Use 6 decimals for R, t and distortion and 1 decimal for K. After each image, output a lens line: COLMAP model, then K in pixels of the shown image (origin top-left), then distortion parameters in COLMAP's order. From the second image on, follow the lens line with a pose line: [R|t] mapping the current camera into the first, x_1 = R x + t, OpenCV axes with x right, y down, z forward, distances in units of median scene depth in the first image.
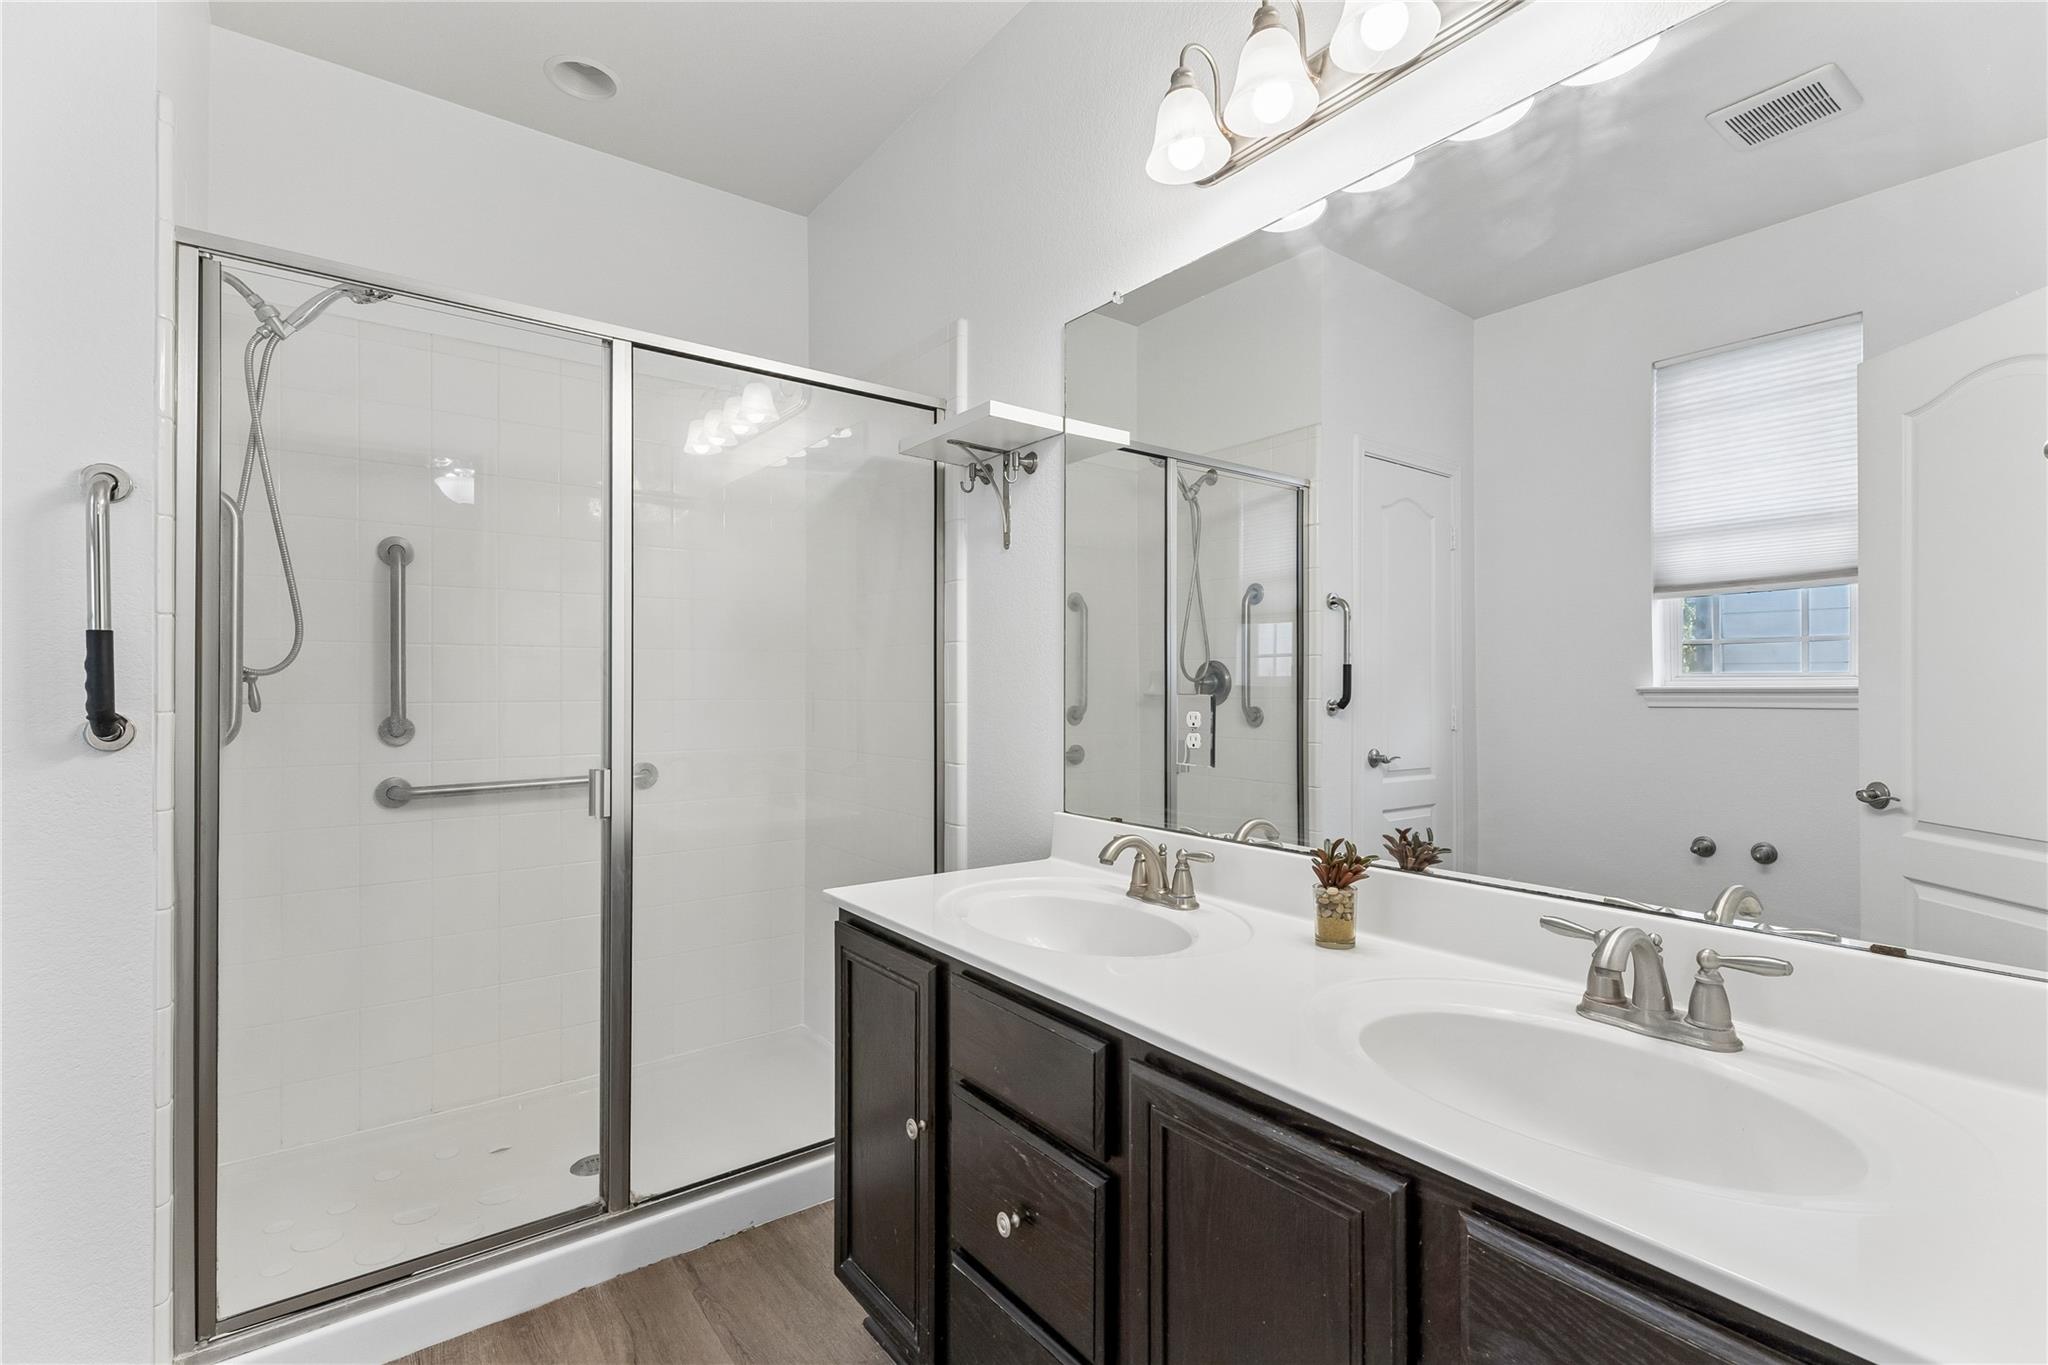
lens RADIAL K [[932.9, 0, 1023.8], [0, 932.9, 670.5], [0, 0, 1]] dist [0.003613, 0.000247]
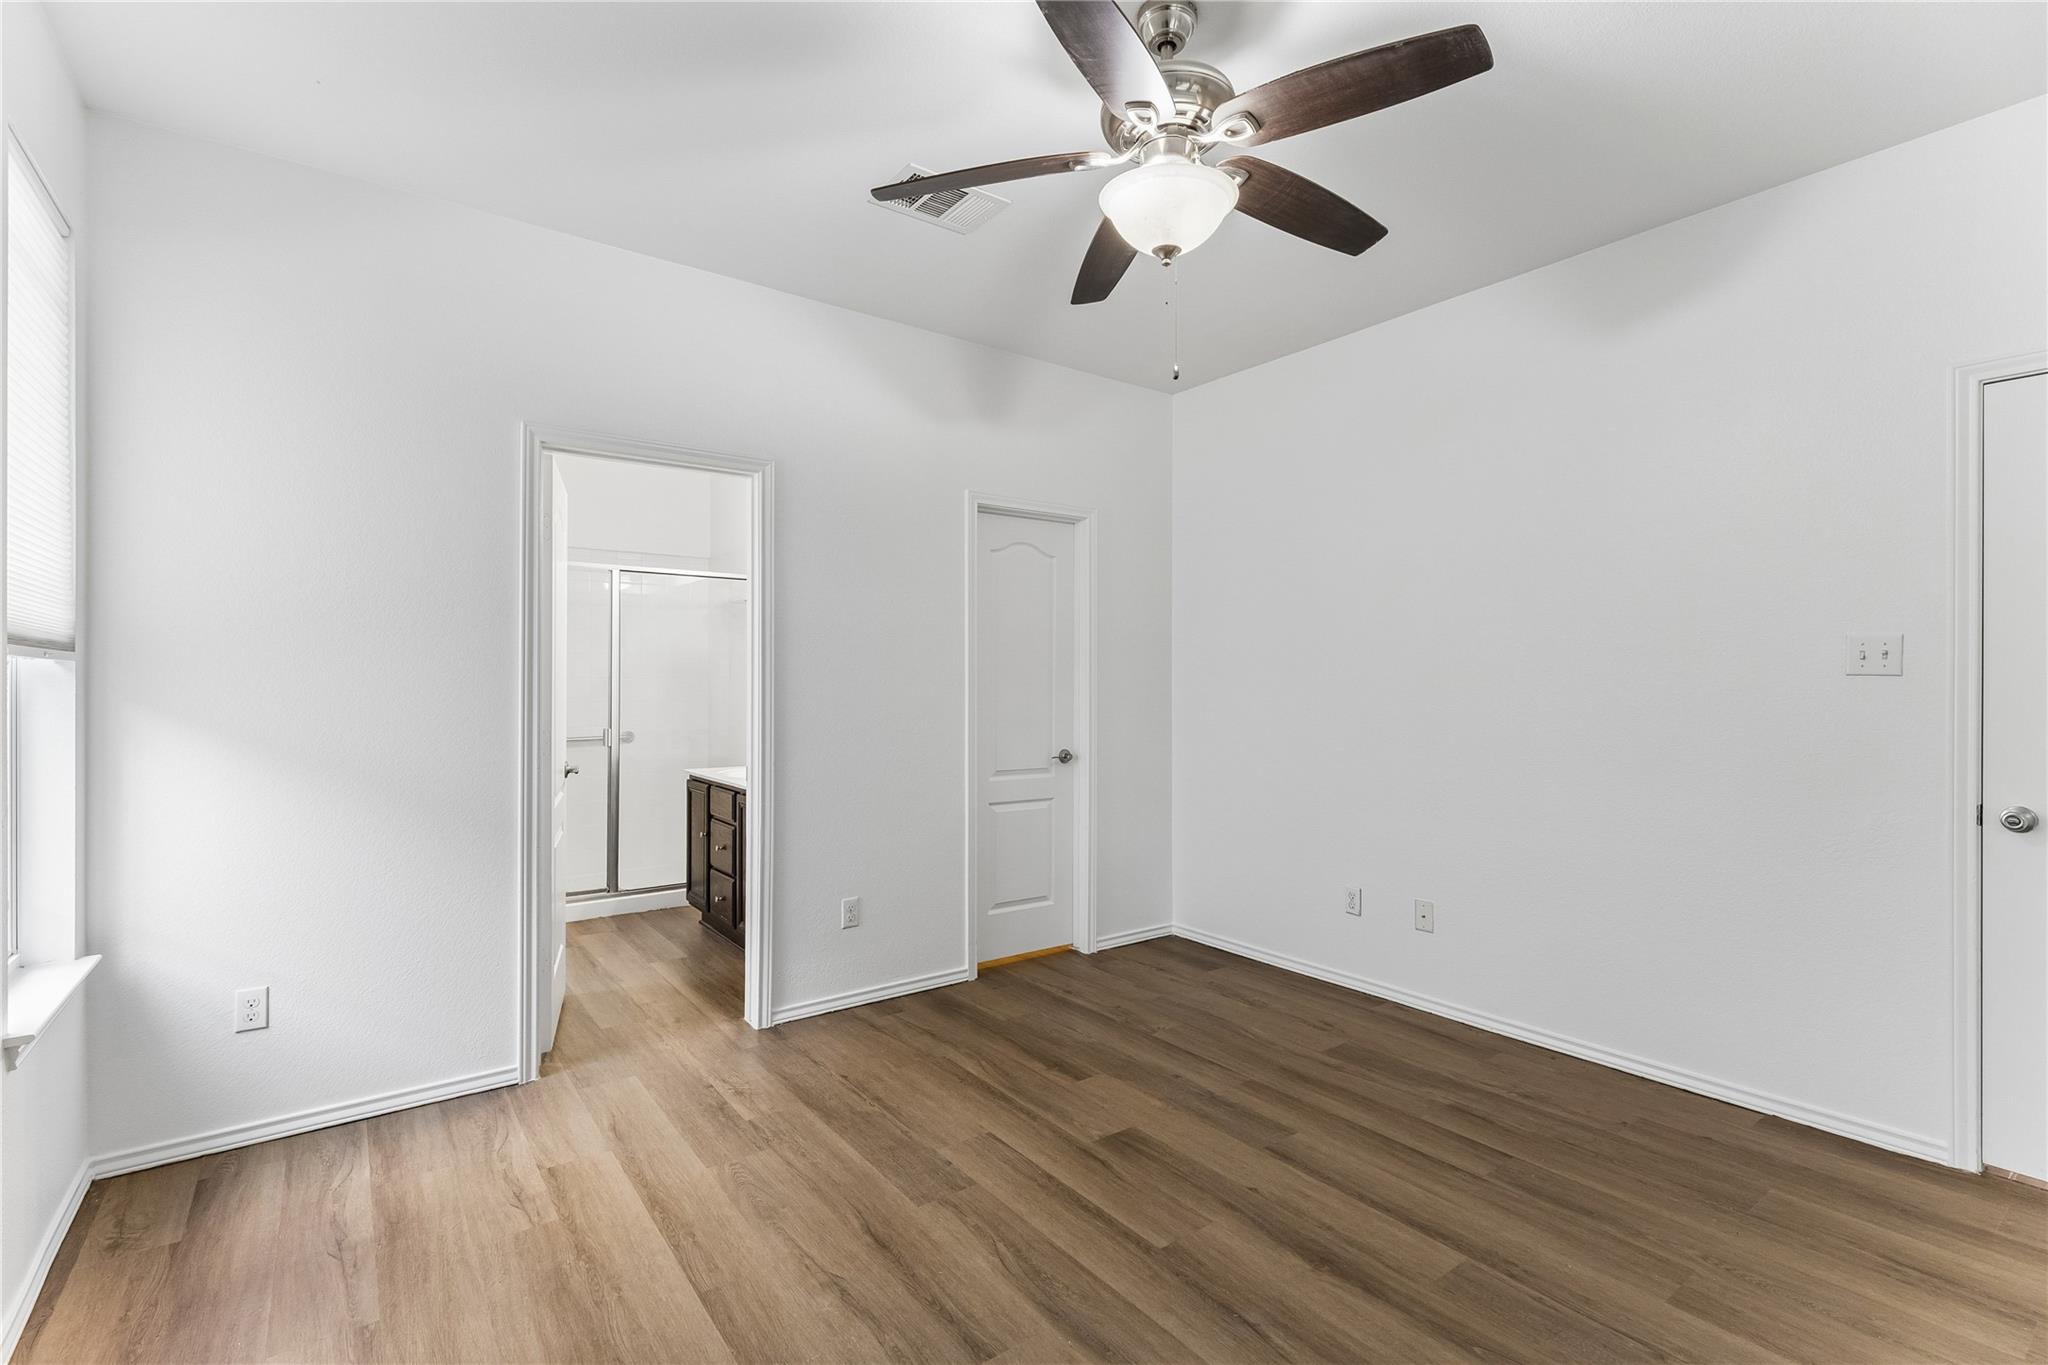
lens RADIAL K [[928.2, 0, 1028.9], [0, 928.2, 674.8], [0, 0, 1]] dist [0.001005, 0.000202]
pose [[0.999995, 0.002979, 0.000697, 0.829226], [-0.002980, 0.999994, 0.001878, -0.063637], [-0.000692, -0.001880, 0.999998, -1.831267]]
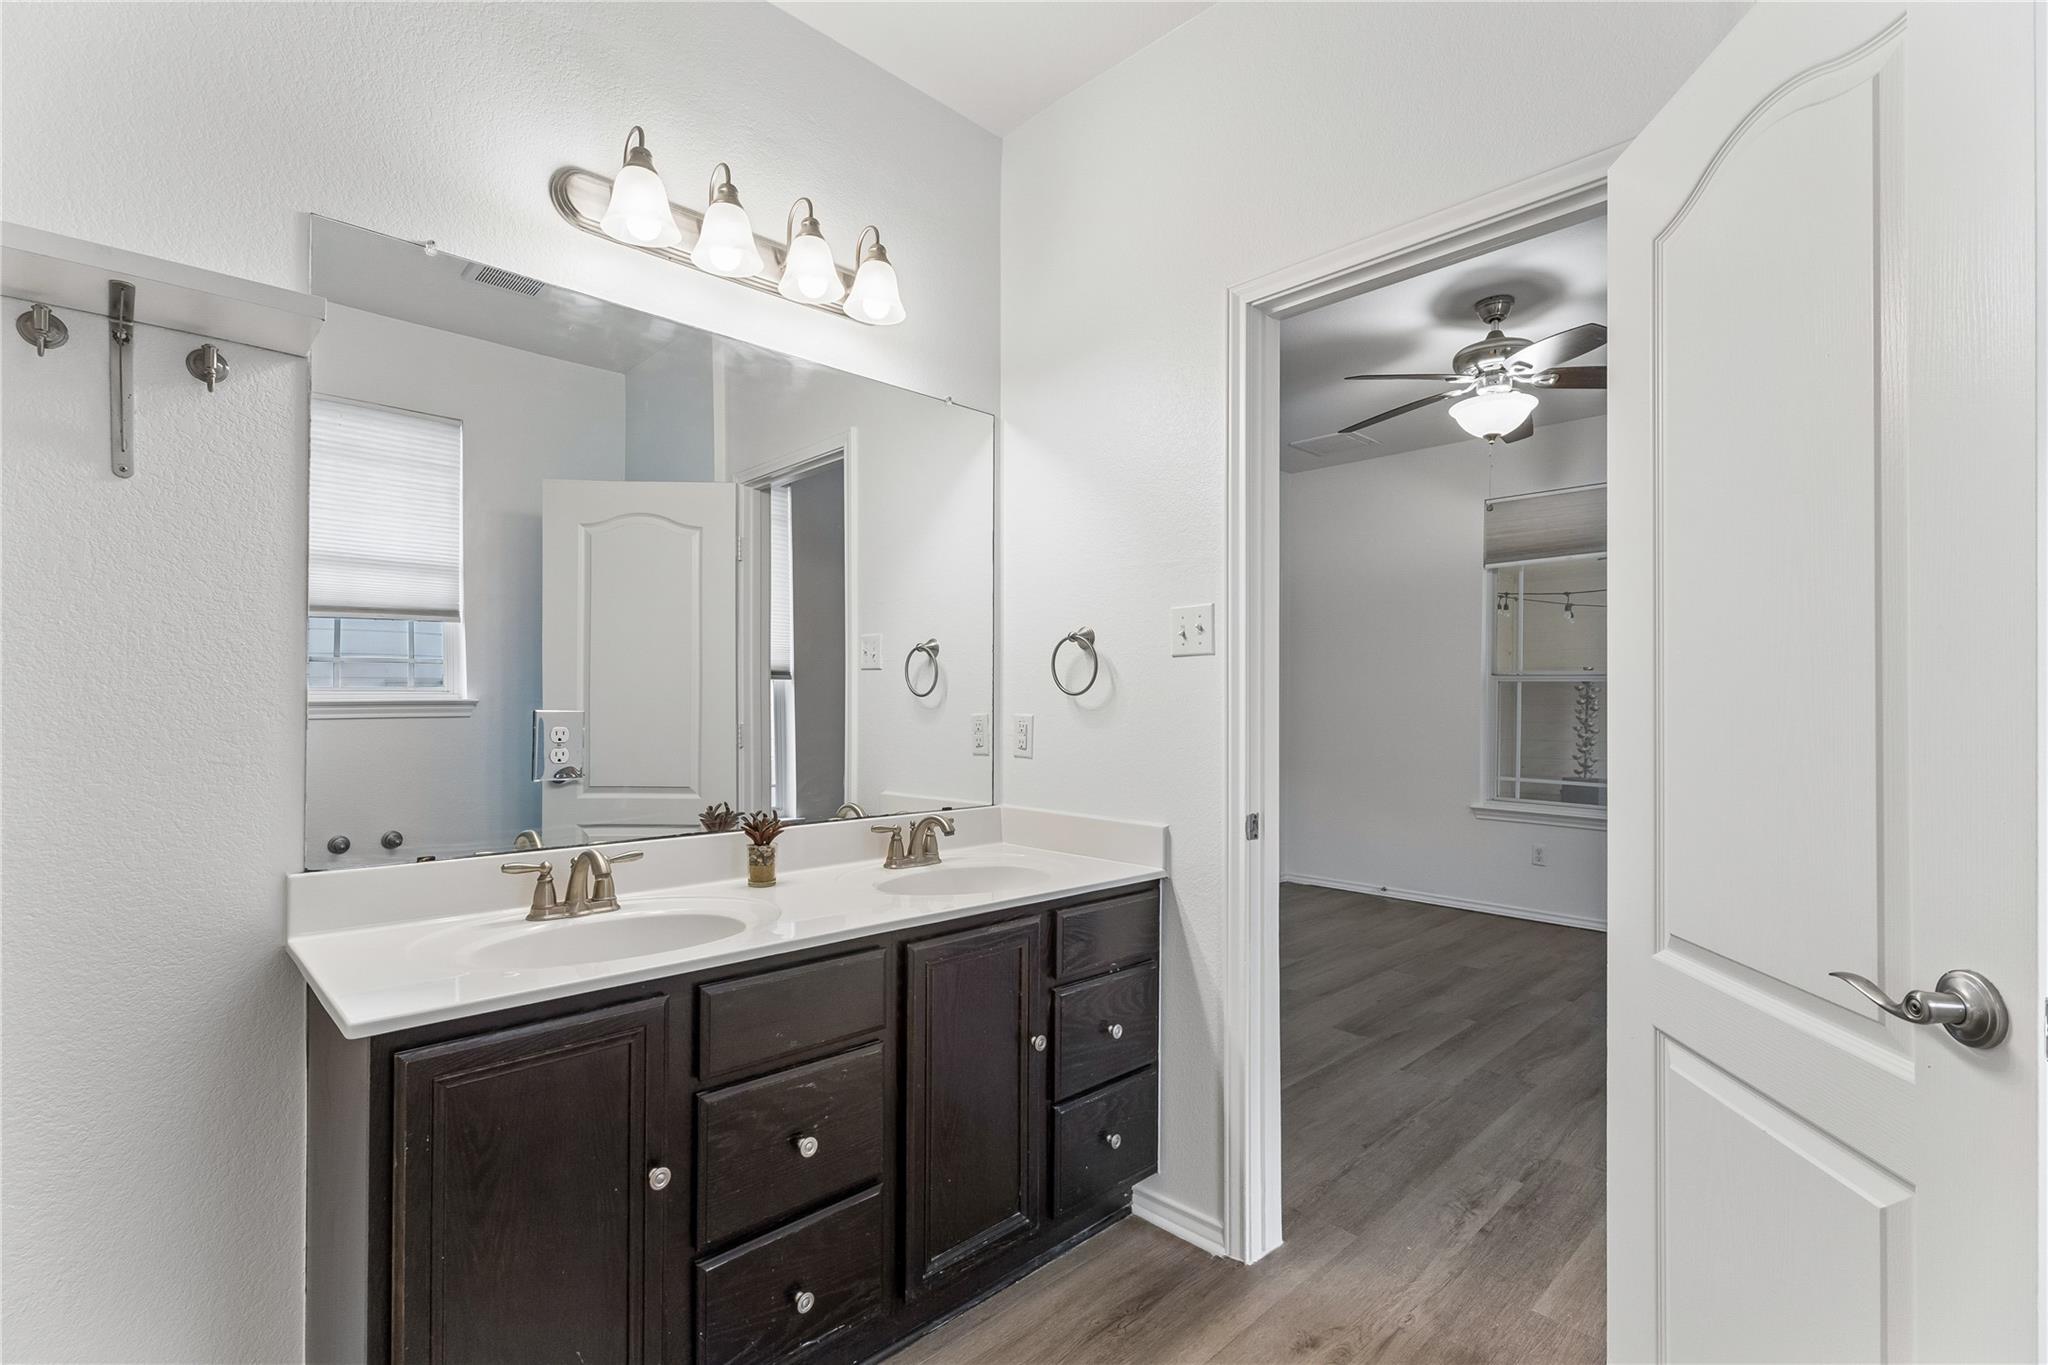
lens RADIAL K [[928.2, 0, 1028.9], [0, 928.2, 674.8], [0, 0, 1]] dist [0.001005, 0.000202]
pose [[-0.128013, 0.026656, 0.991414, -0.910930], [-0.018412, 0.999403, -0.029248, 0.008173], [-0.991602, -0.021998, -0.127446, 0.637734]]
